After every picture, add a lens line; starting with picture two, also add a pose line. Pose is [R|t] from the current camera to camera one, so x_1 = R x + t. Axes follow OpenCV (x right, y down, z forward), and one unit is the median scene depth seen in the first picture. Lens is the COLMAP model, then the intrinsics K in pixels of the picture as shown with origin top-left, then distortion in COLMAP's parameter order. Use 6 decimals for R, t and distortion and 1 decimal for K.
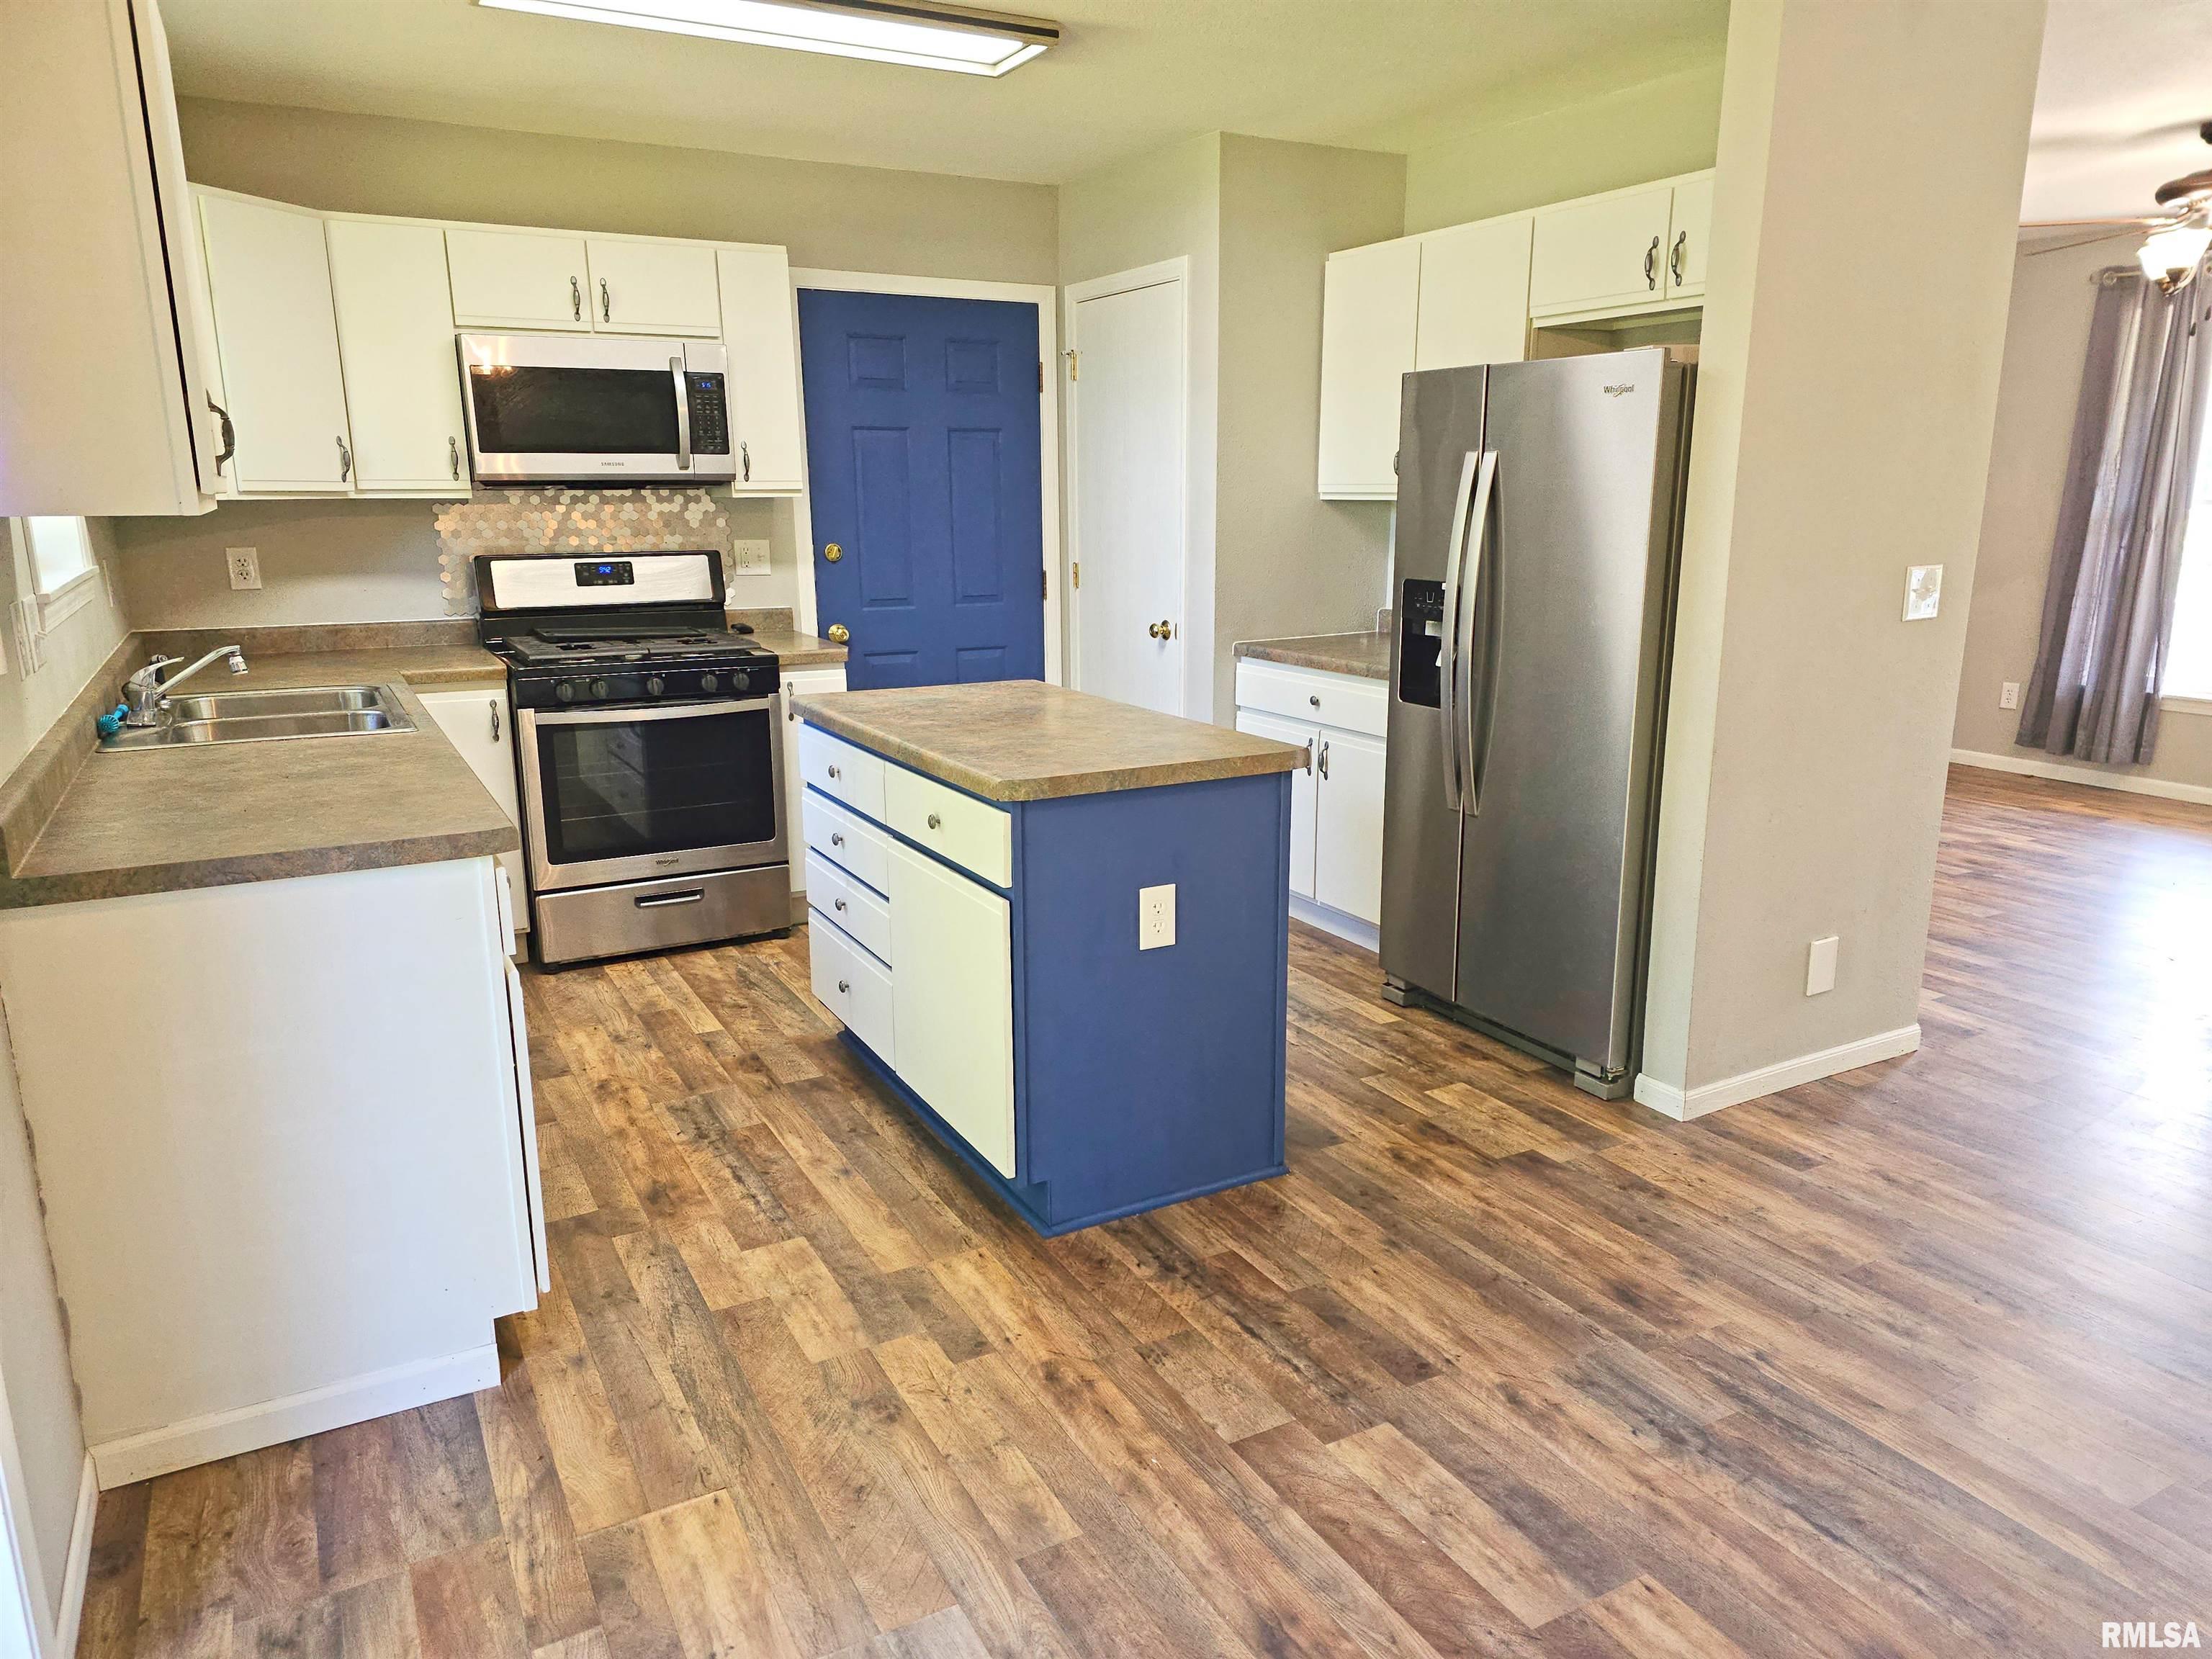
lens RADIAL K [[1486.9, 0, 1100.5], [0, 1486.9, 843.9], [0, 0, 1]] dist [0.078146, -0.074605]
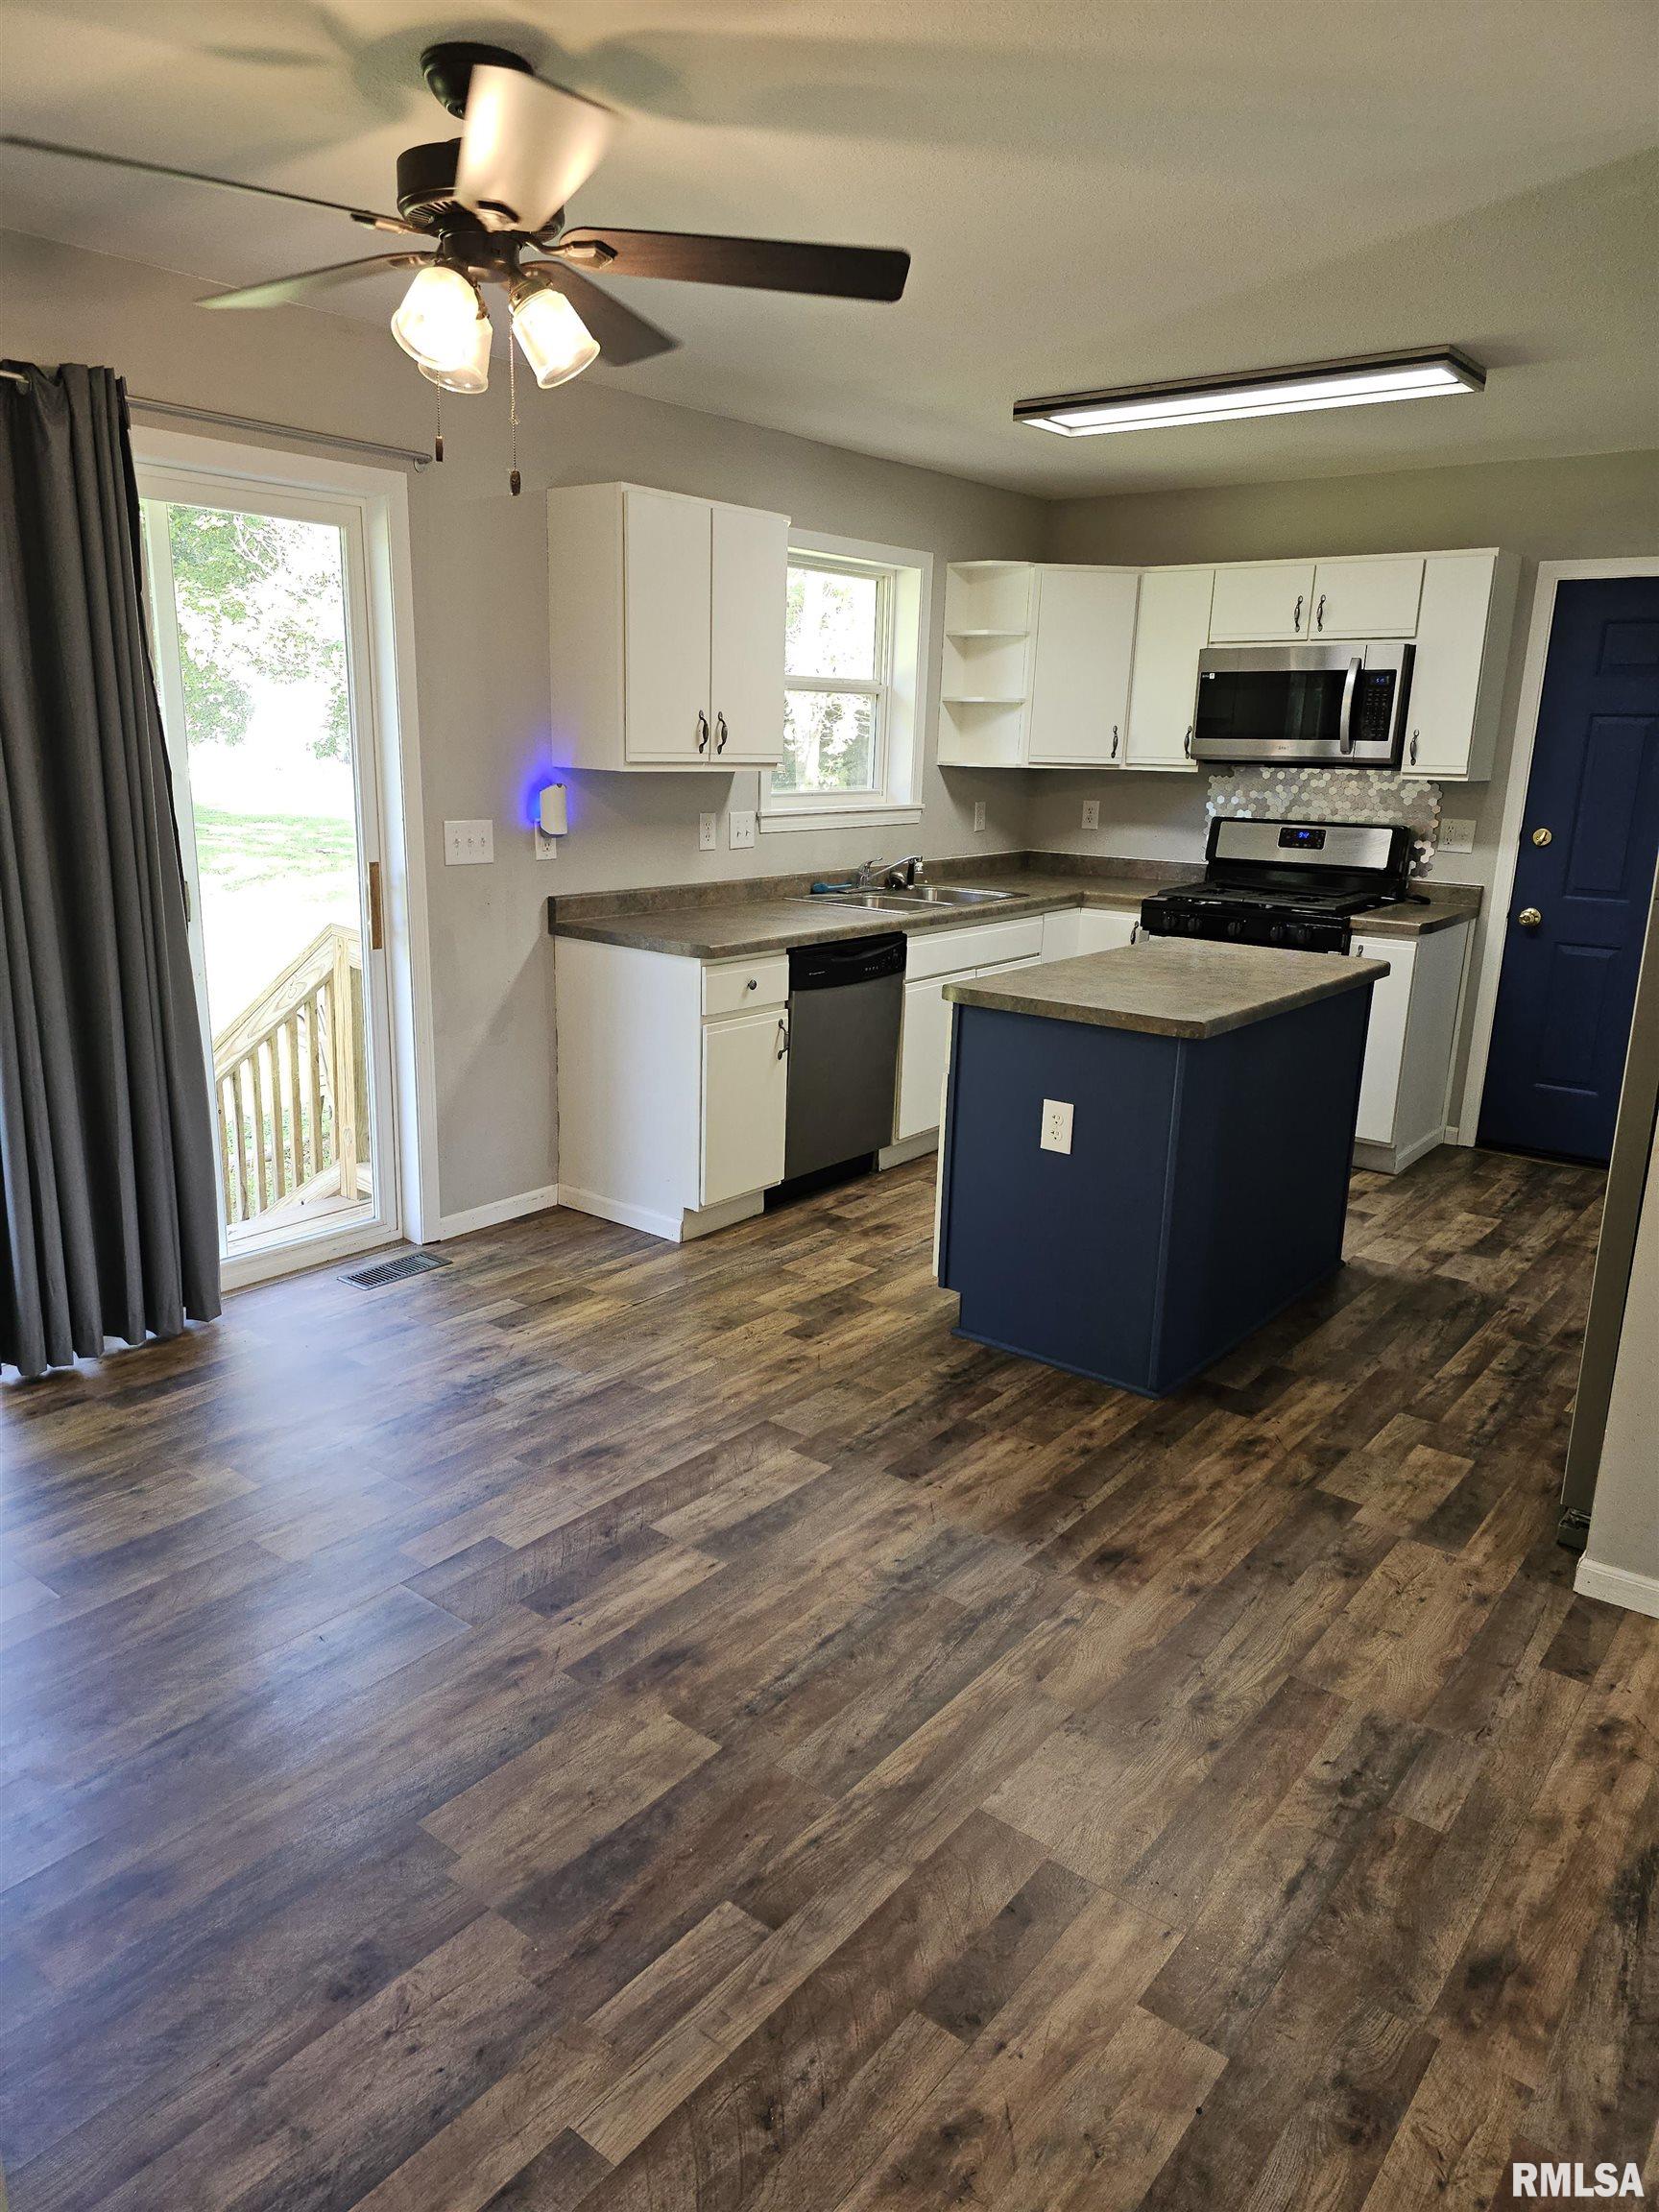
lens RADIAL K [[1486.7, 0, 820.7], [0, 1486.7, 1105.7], [0, 0, 1]] dist [0.085816, -0.092022]
pose [[0.382454, 0.244298, -0.891093, 1.028598], [-0.245250, 0.956660, 0.157013, -0.109854], [0.890832, 0.158491, 0.425793, 0.282249]]
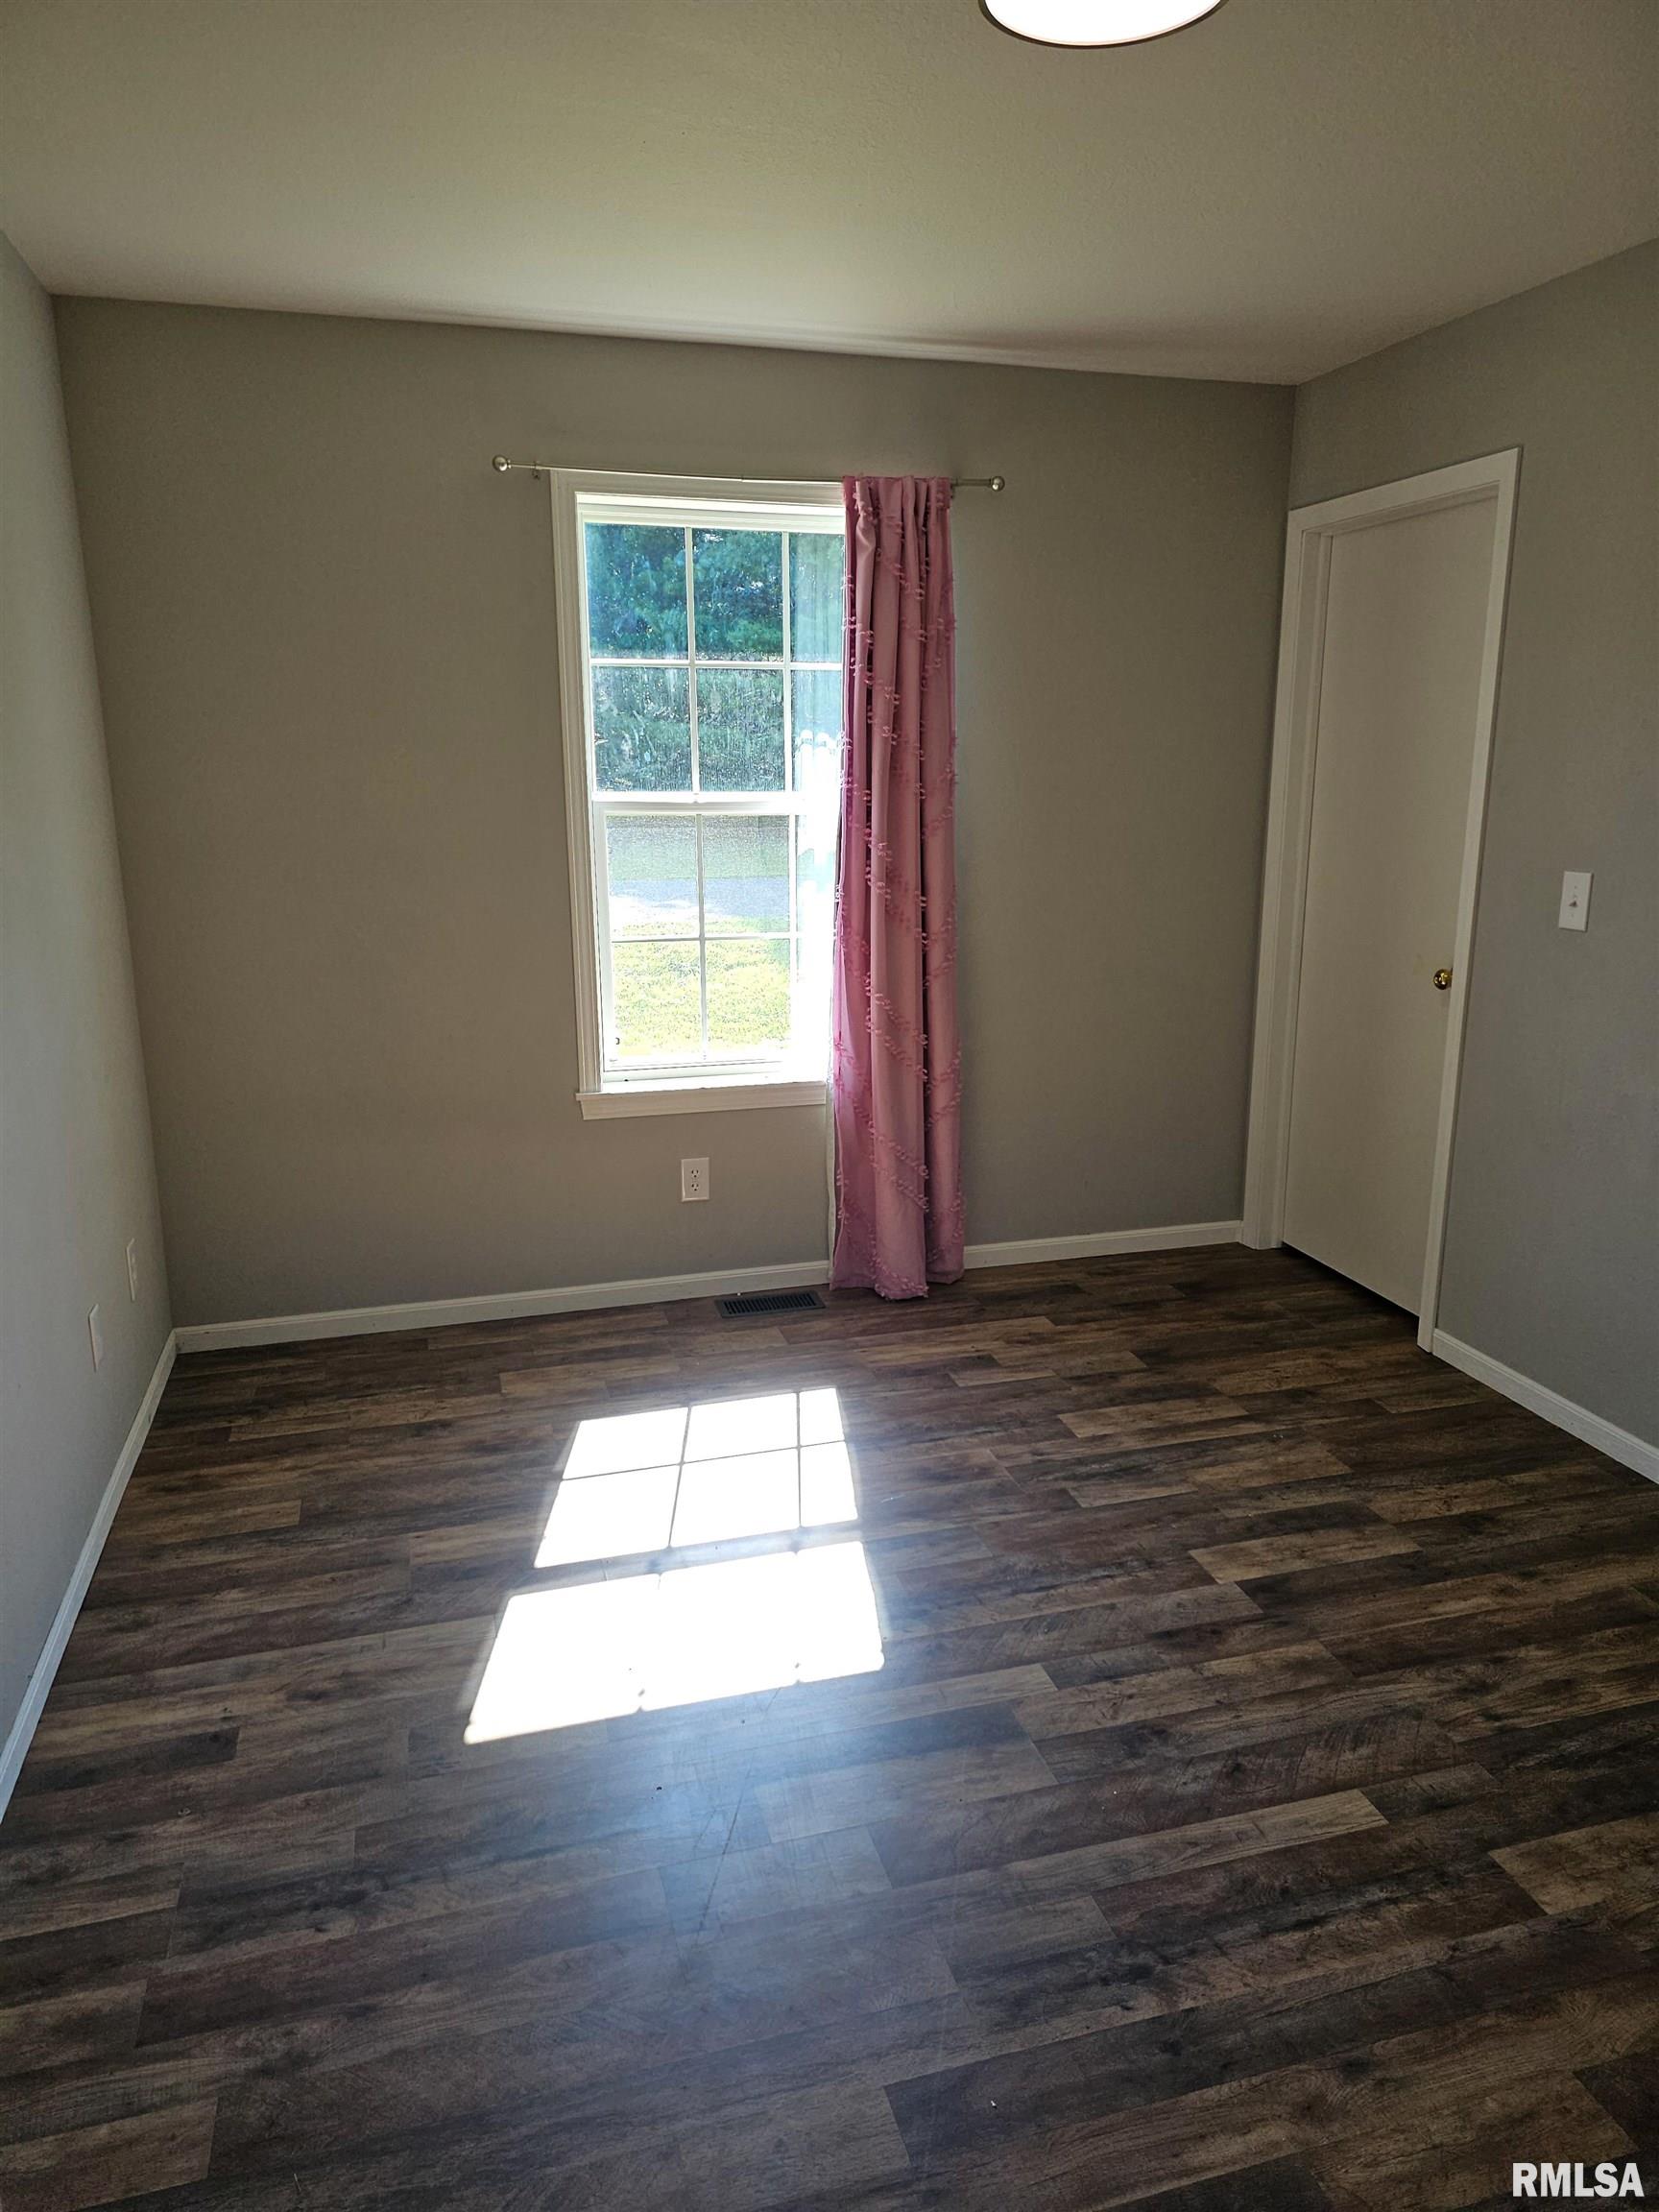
lens RADIAL K [[1442.4, 0, 829.5], [0, 1442.4, 1106.0], [0, 0, 1]] dist [0.071754, -0.044797]
pose [[0.230328, -0.217736, 0.948441, -0.252656], [0.232885, 0.958657, 0.163525, -0.183155], [-0.944835, 0.183214, 0.271513, 0.658163]]
